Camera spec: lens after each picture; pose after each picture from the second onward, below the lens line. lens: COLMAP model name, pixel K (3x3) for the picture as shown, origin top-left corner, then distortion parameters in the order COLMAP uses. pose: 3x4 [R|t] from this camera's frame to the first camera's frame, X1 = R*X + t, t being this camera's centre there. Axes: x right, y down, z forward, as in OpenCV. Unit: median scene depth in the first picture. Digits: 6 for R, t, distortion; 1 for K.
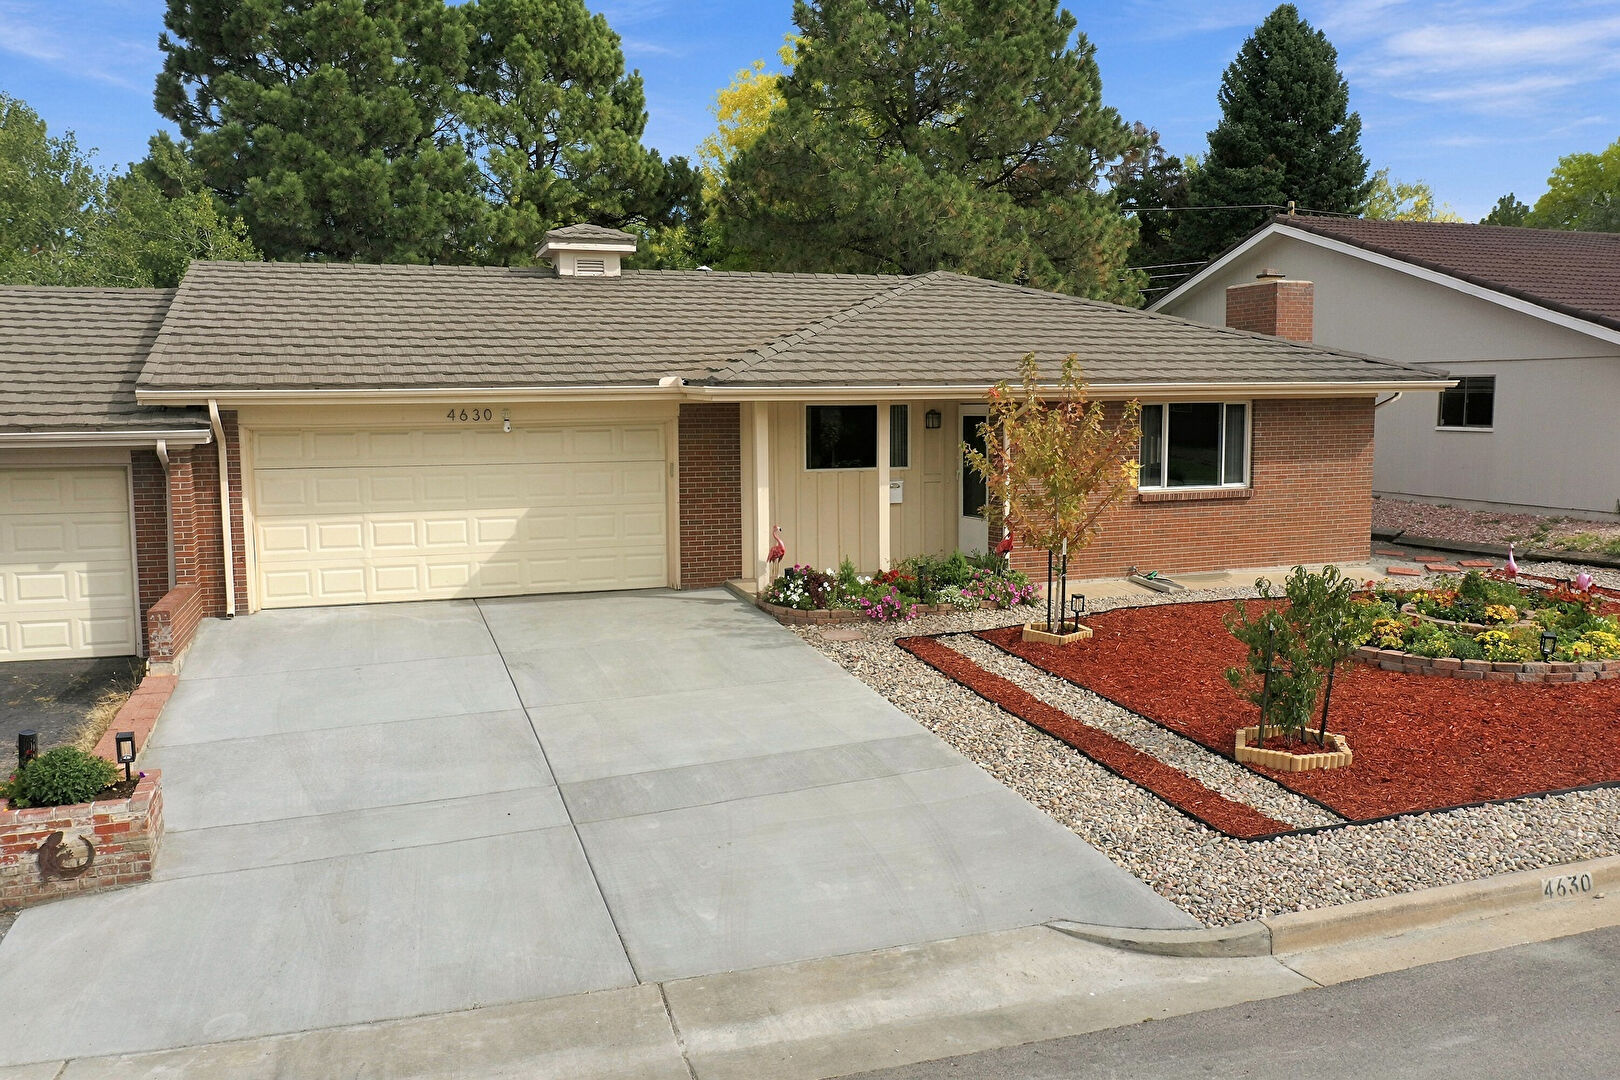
lens RADIAL K [[1254.0, 0, 808.0], [0, 1254.0, 531.9], [0, 0, 1]] dist [-0.025887, 0.002733]
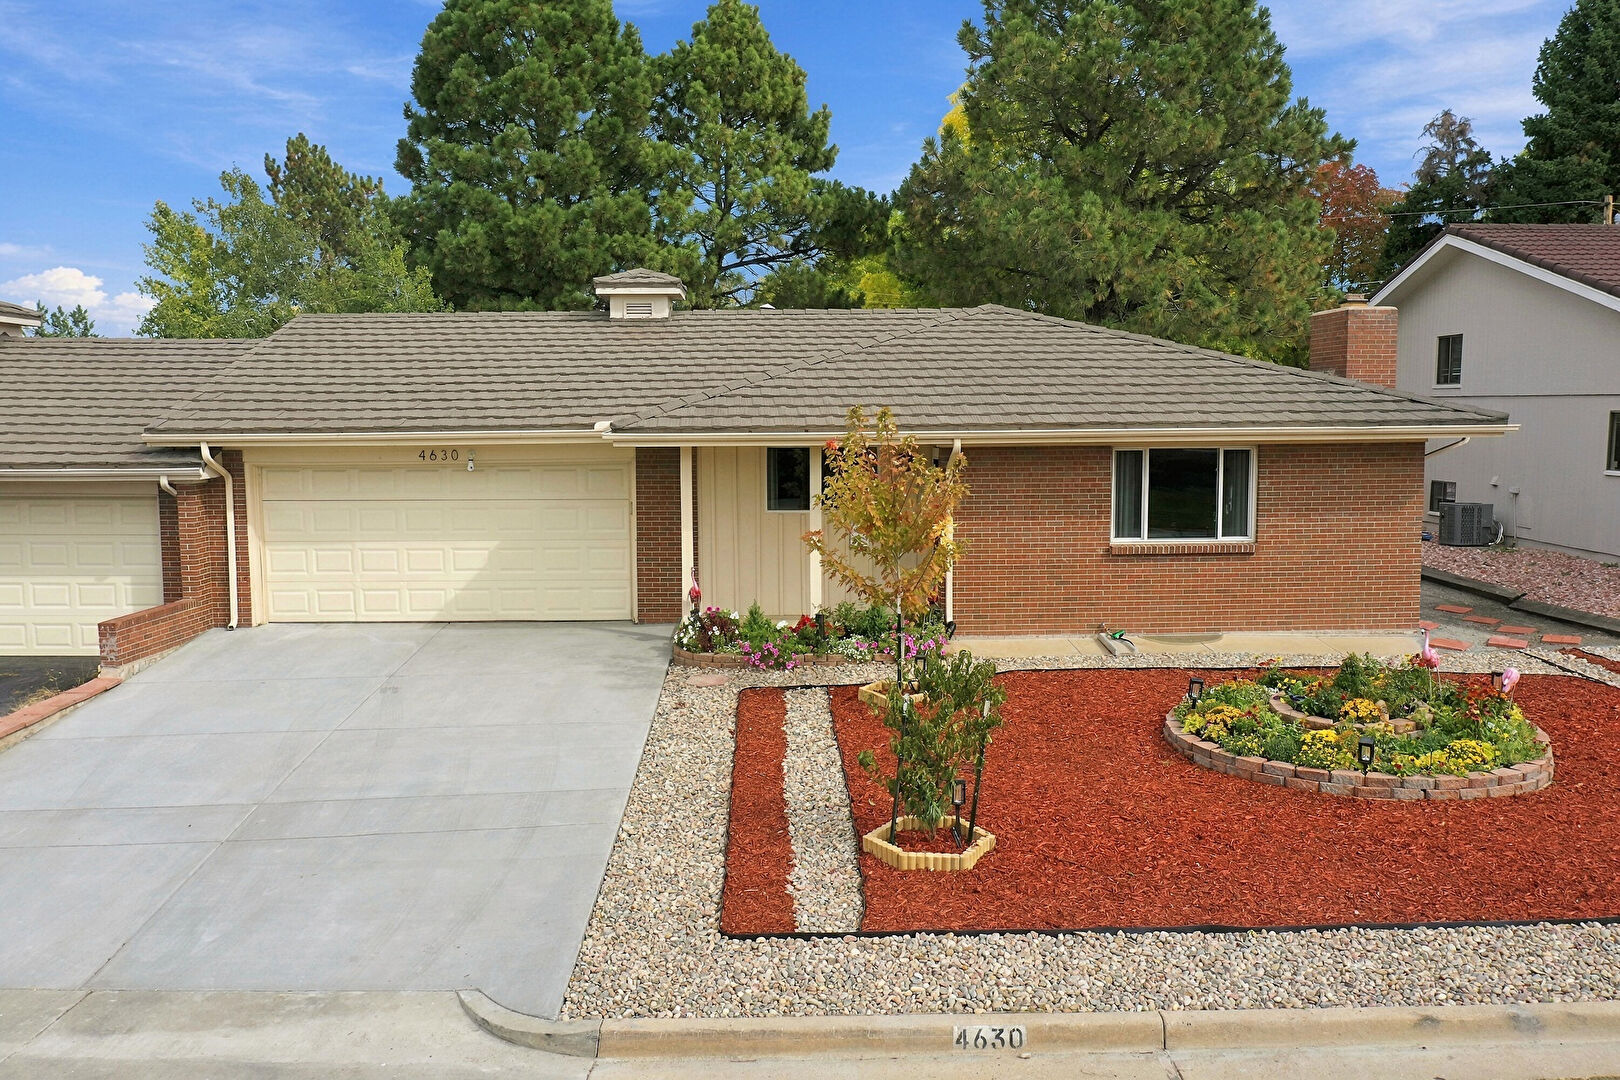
lens RADIAL K [[1254.0, 0, 800.3], [0, 1254.0, 527.5], [0, 0, 1]] dist [-0.025887, 0.002733]
pose [[0.950747, 0.030109, -0.308501, 0.365708], [-0.033937, 0.999399, -0.007047, -0.032609], [0.308103, 0.017170, 0.951198, 0.052702]]
